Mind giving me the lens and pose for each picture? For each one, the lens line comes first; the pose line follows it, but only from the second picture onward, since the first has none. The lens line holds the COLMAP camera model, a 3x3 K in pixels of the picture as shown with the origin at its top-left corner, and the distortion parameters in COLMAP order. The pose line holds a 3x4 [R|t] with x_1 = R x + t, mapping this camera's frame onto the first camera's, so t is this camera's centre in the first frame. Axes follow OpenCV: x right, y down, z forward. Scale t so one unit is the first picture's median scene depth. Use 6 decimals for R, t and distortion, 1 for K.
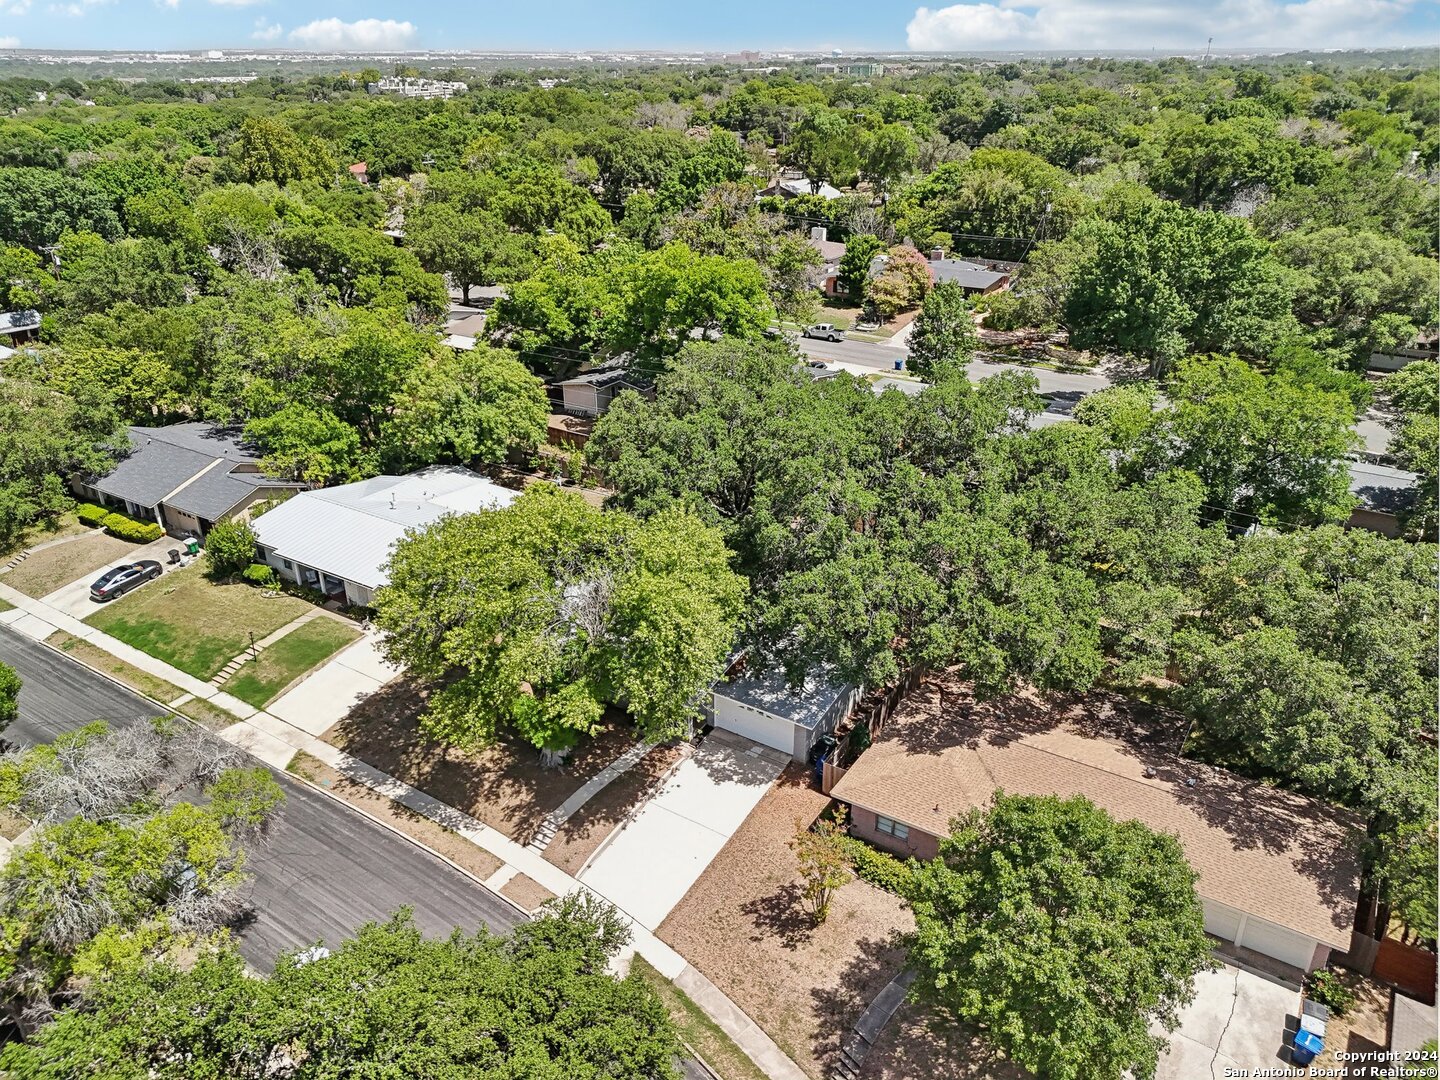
lens RADIAL K [[1062.9, 0, 724.5], [0, 1062.9, 532.9], [0, 0, 1]] dist [0.053720, -0.049772]
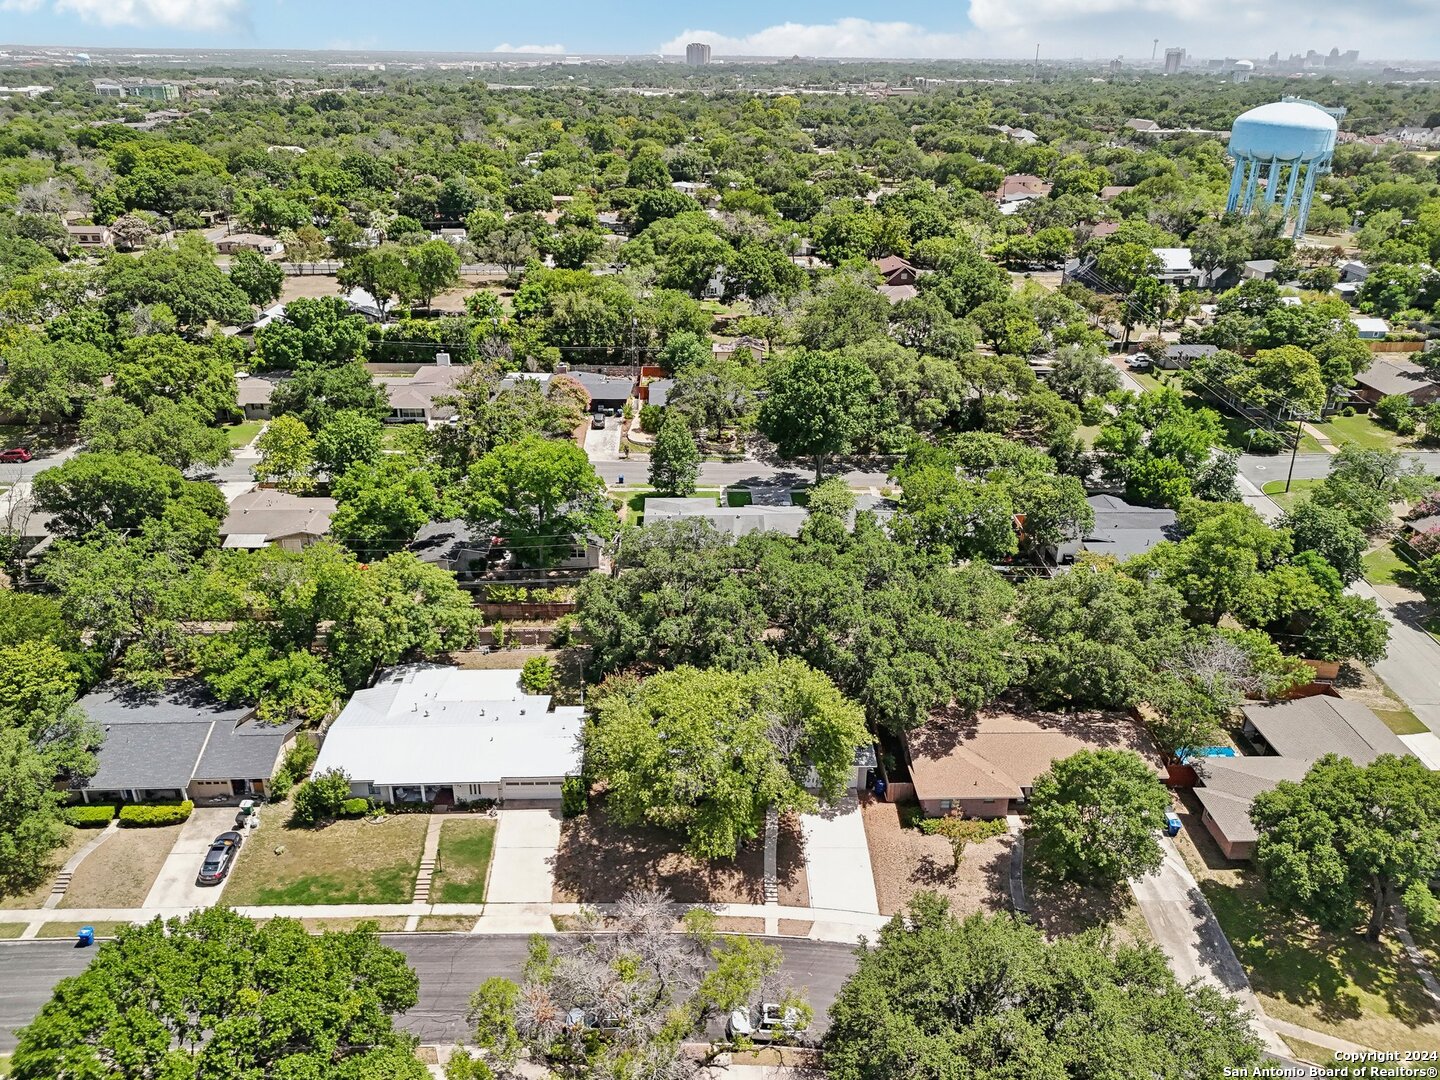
lens RADIAL K [[1072.5, 0, 723.0], [0, 1072.5, 535.8], [0, 0, 1]] dist [0.072492, -0.071909]
pose [[0.821548, -0.223272, 0.524604, -0.830773], [0.224174, 0.972521, 0.062843, -0.290708], [-0.524219, 0.065974, 0.849024, -0.270686]]
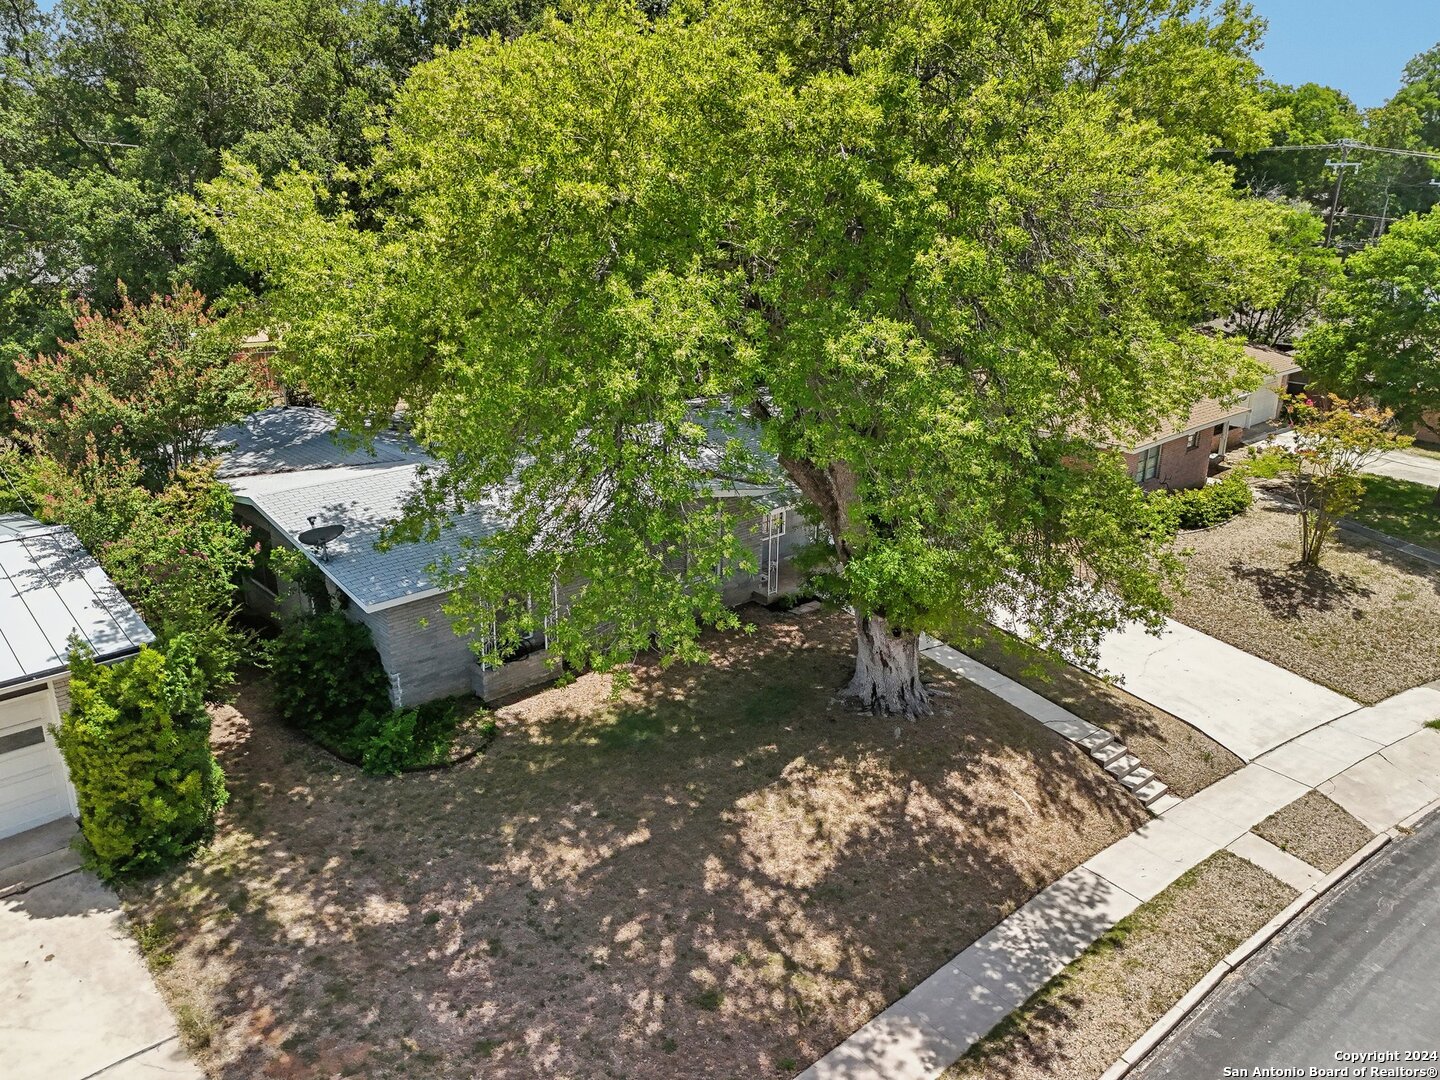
lens RADIAL K [[1072.5, 0, 723.0], [0, 1072.5, 535.8], [0, 0, 1]] dist [0.072492, -0.071909]
pose [[0.247554, -0.303512, 0.920107, -0.503114], [0.395728, 0.898515, 0.189919, 0.059790], [-0.884373, 0.317097, 0.342539, 0.879900]]
